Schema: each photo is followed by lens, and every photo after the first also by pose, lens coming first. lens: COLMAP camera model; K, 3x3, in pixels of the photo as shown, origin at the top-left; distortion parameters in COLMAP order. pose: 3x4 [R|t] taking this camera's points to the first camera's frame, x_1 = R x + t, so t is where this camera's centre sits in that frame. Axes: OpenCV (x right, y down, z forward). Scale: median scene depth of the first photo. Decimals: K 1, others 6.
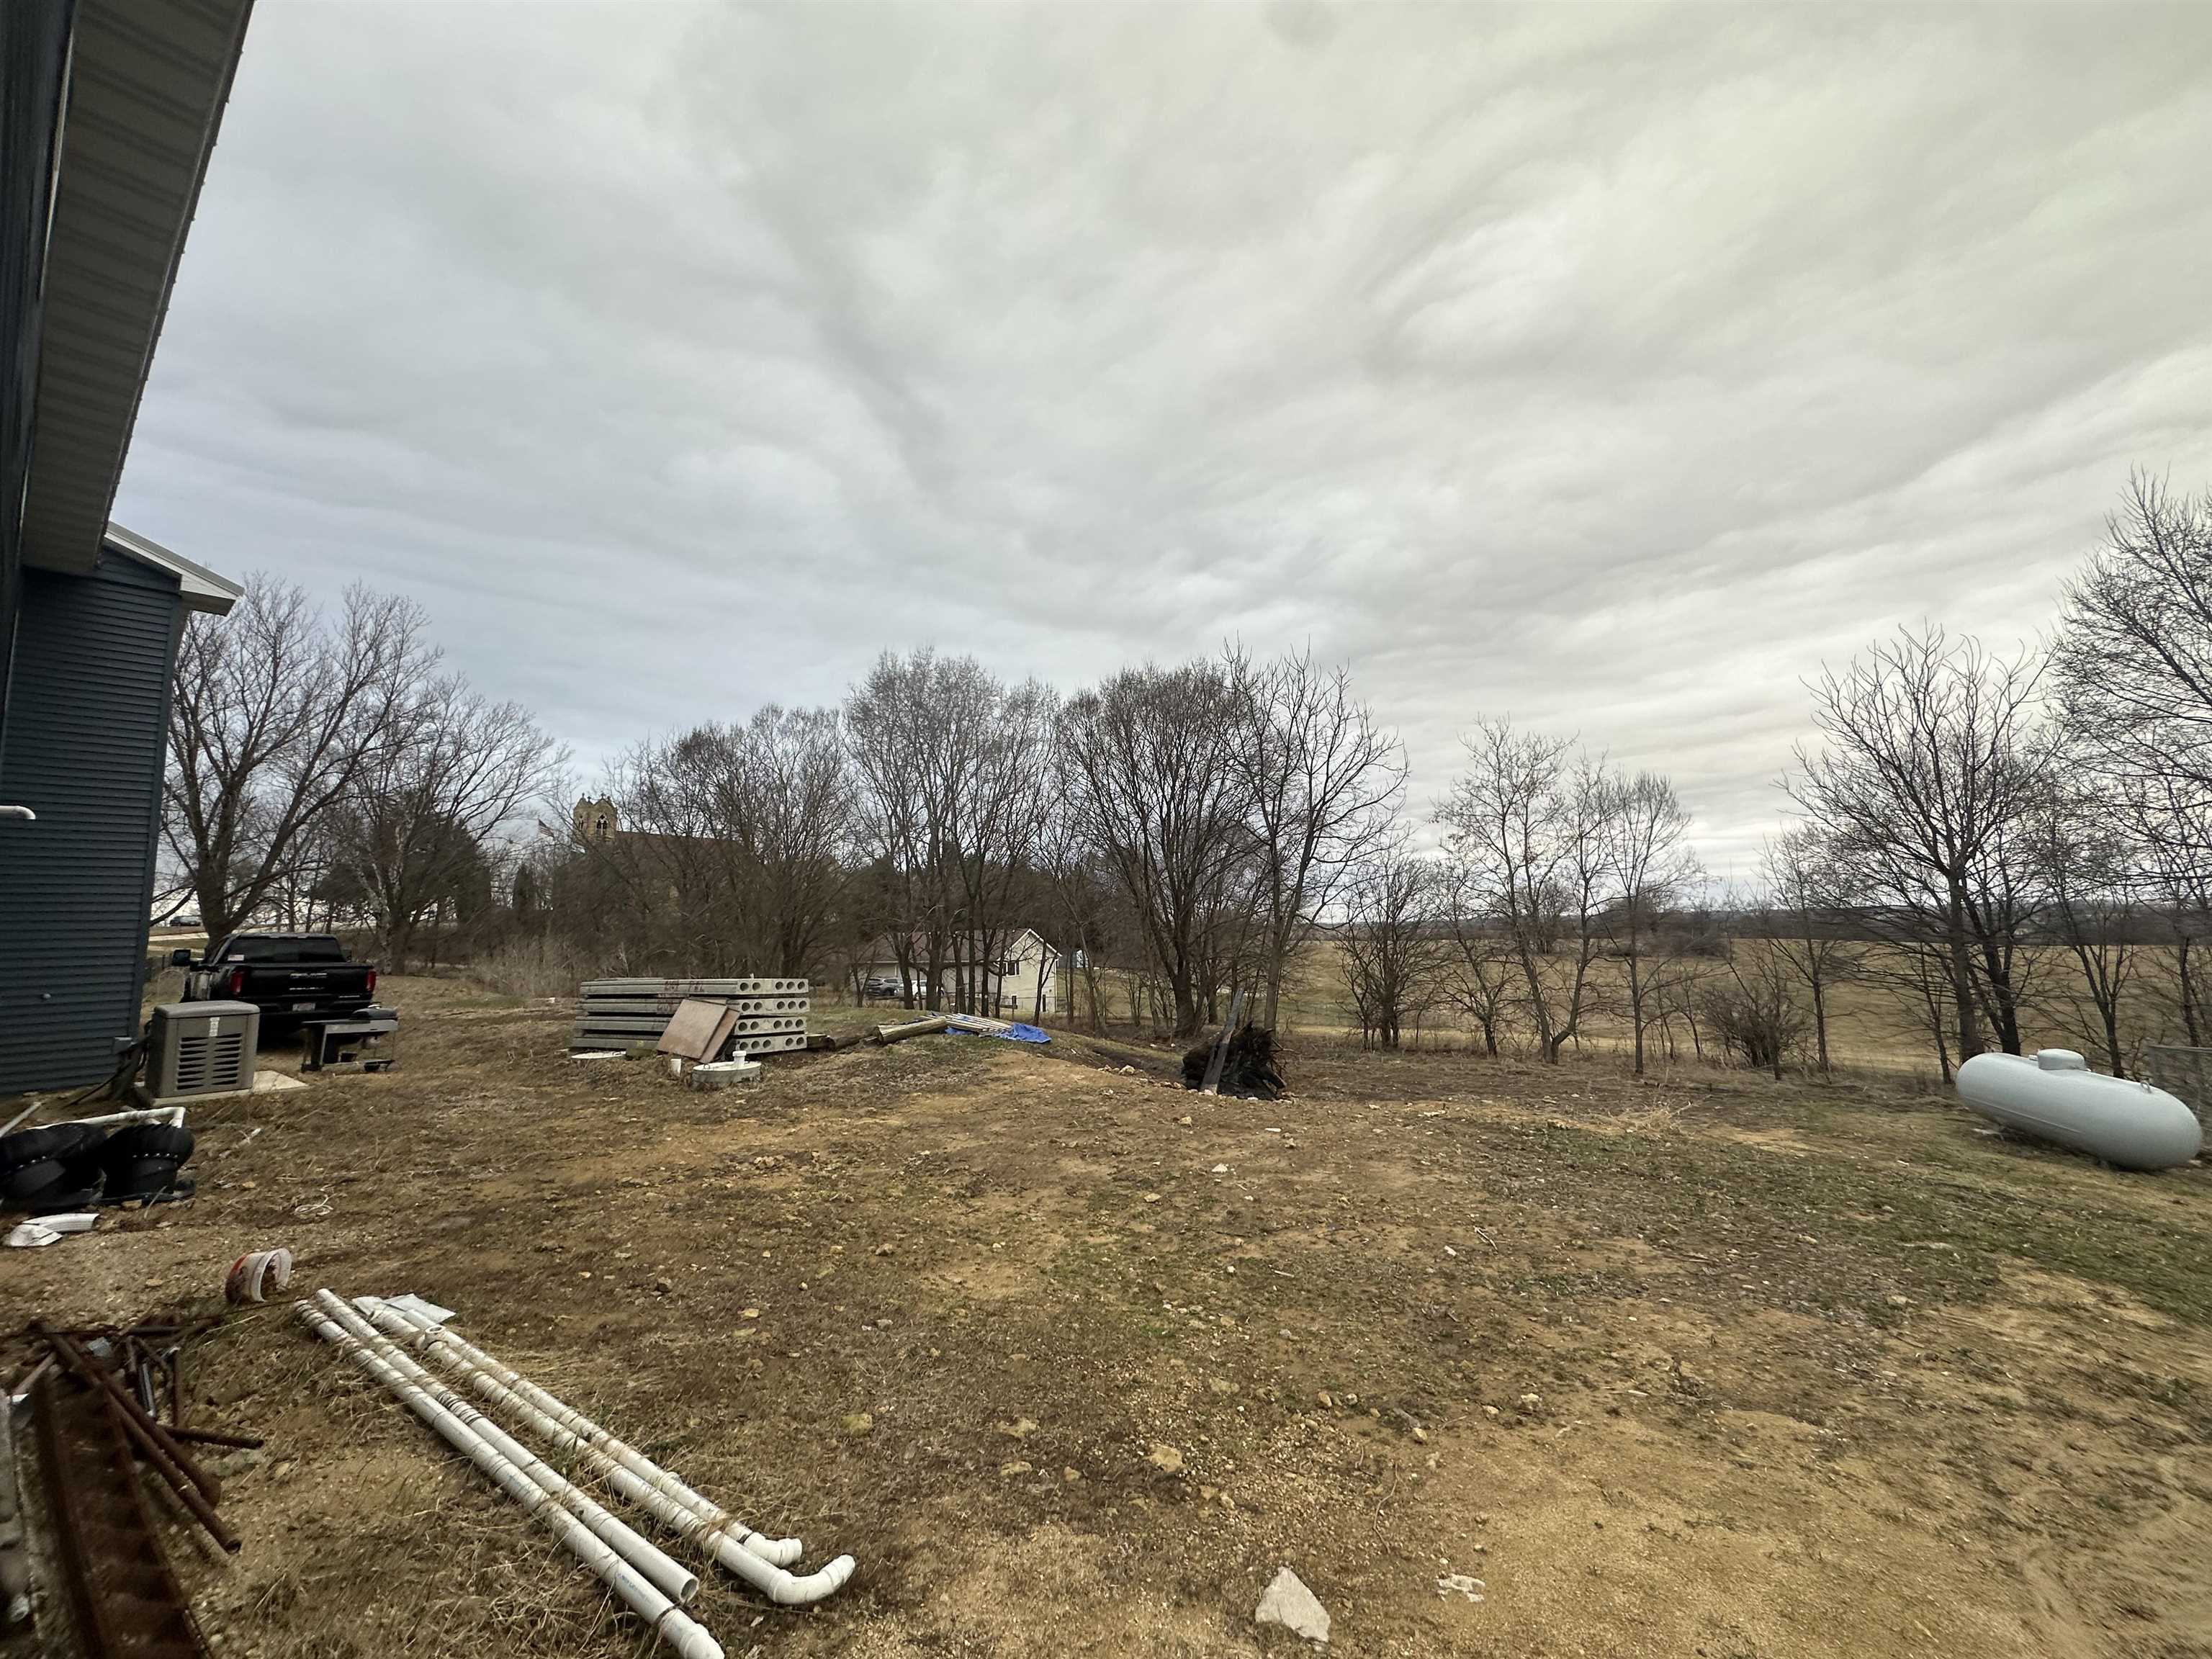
lens RADIAL K [[883.8, 0, 1107.6], [0, 883.8, 818.0], [0, 0, 1]] dist [-0.002553, 0.000641]
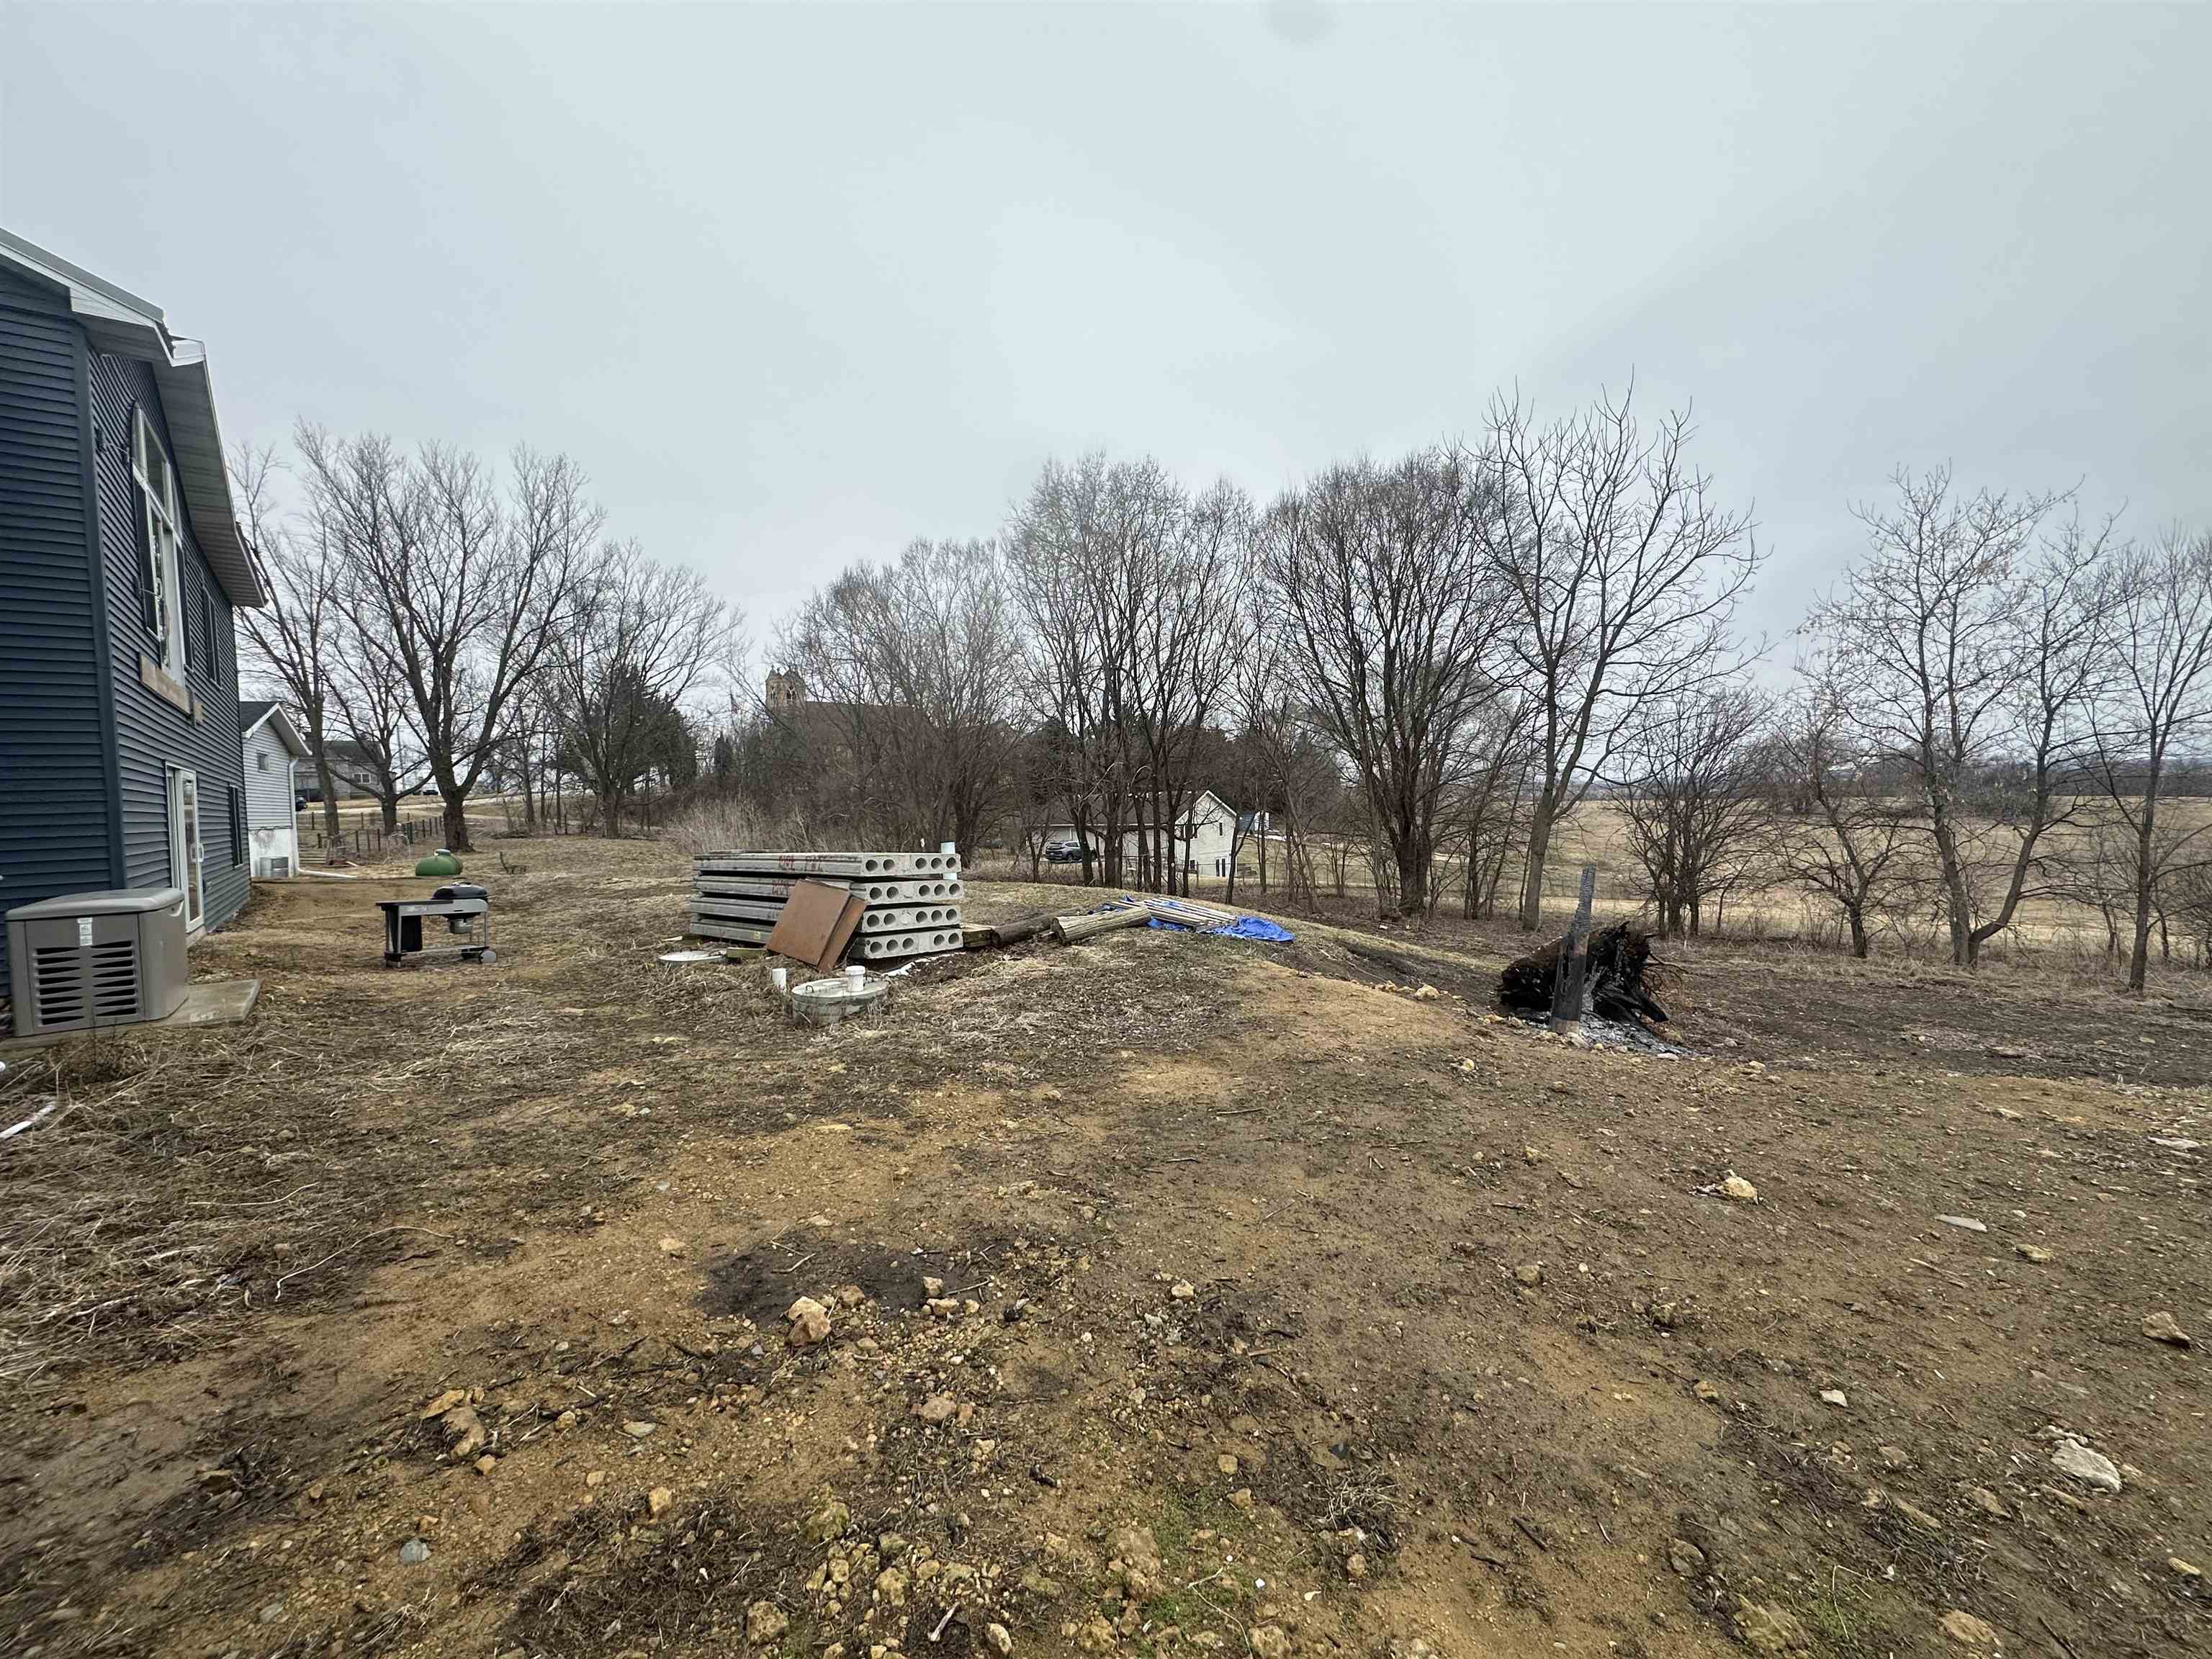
lens RADIAL K [[883.8, 0, 1100.2], [0, 883.8, 828.9], [0, 0, 1]] dist [-0.002553, 0.000641]
pose [[0.980663, 0.000635, -0.195703, -0.042088], [0.031985, 0.986029, 0.163473, 0.023672], [0.193073, -0.166572, 0.966942, 0.160244]]
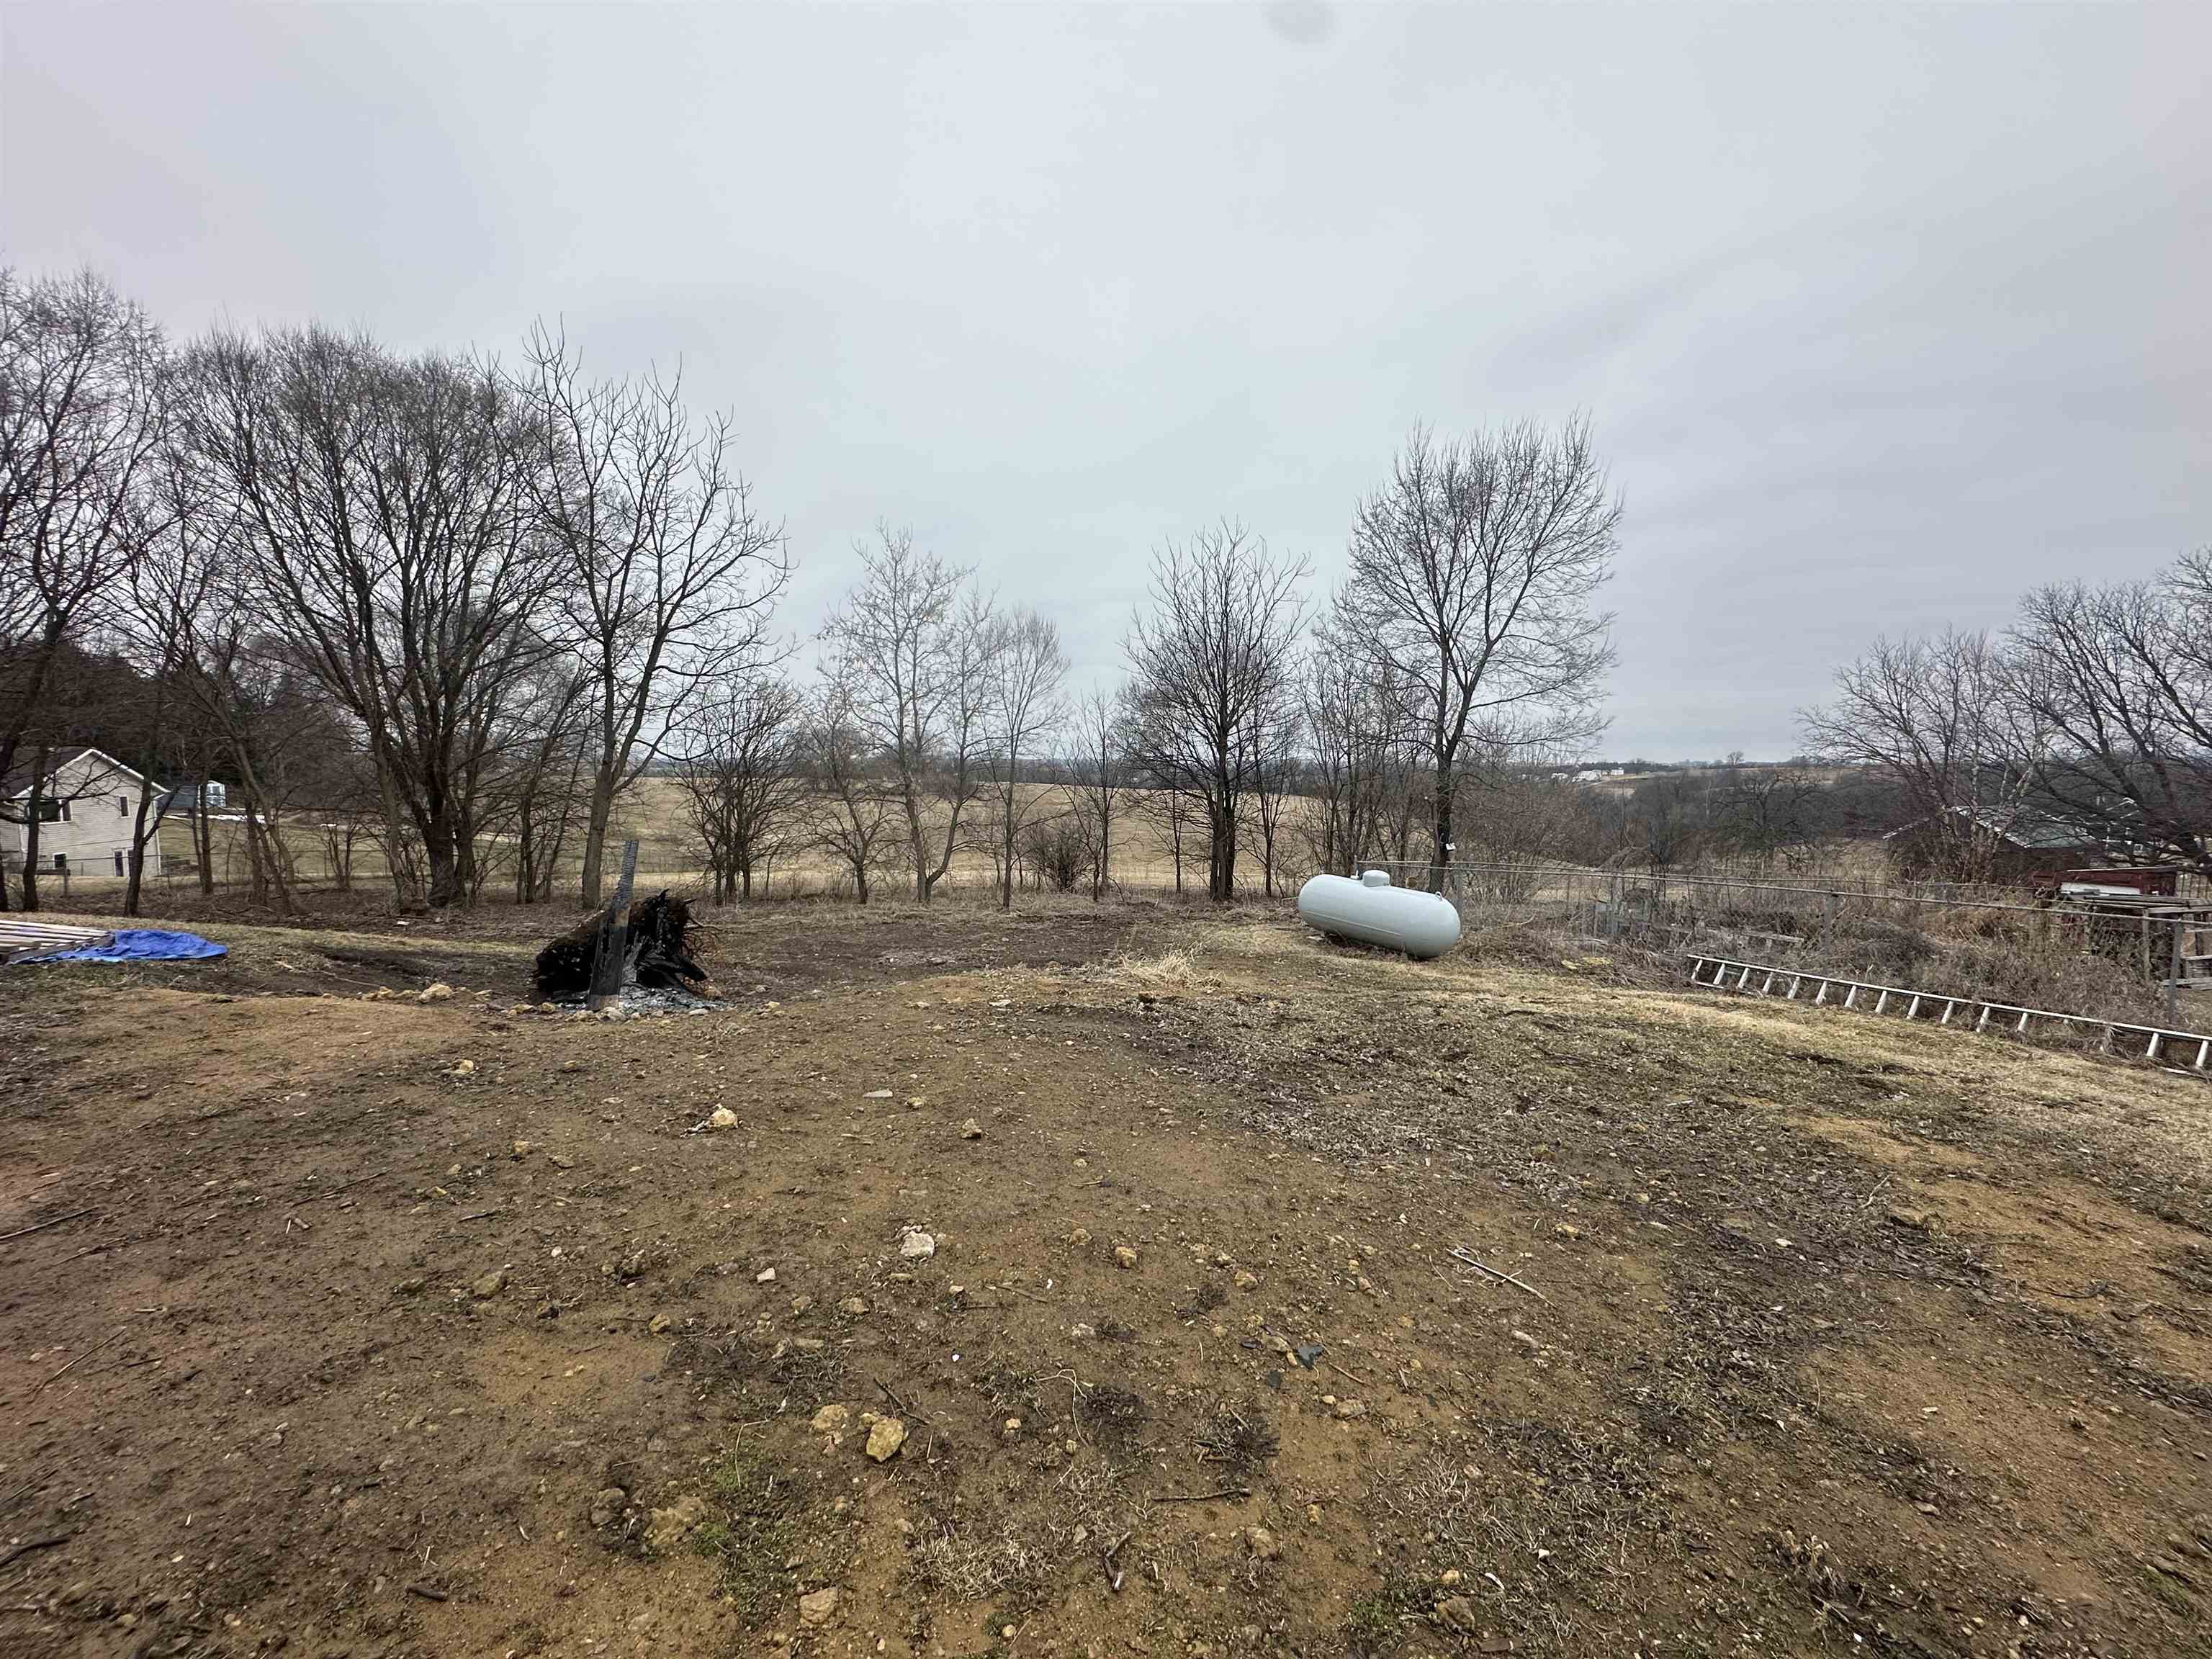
lens RADIAL K [[883.8, 0, 1109.1], [0, 883.8, 829.8], [0, 0, 1]] dist [-0.002553, 0.000641]
pose [[0.714884, -0.022986, 0.698866, -0.029701], [-0.112937, 0.982542, 0.147842, 0.025728], [-0.690063, -0.184618, 0.699807, 0.160310]]
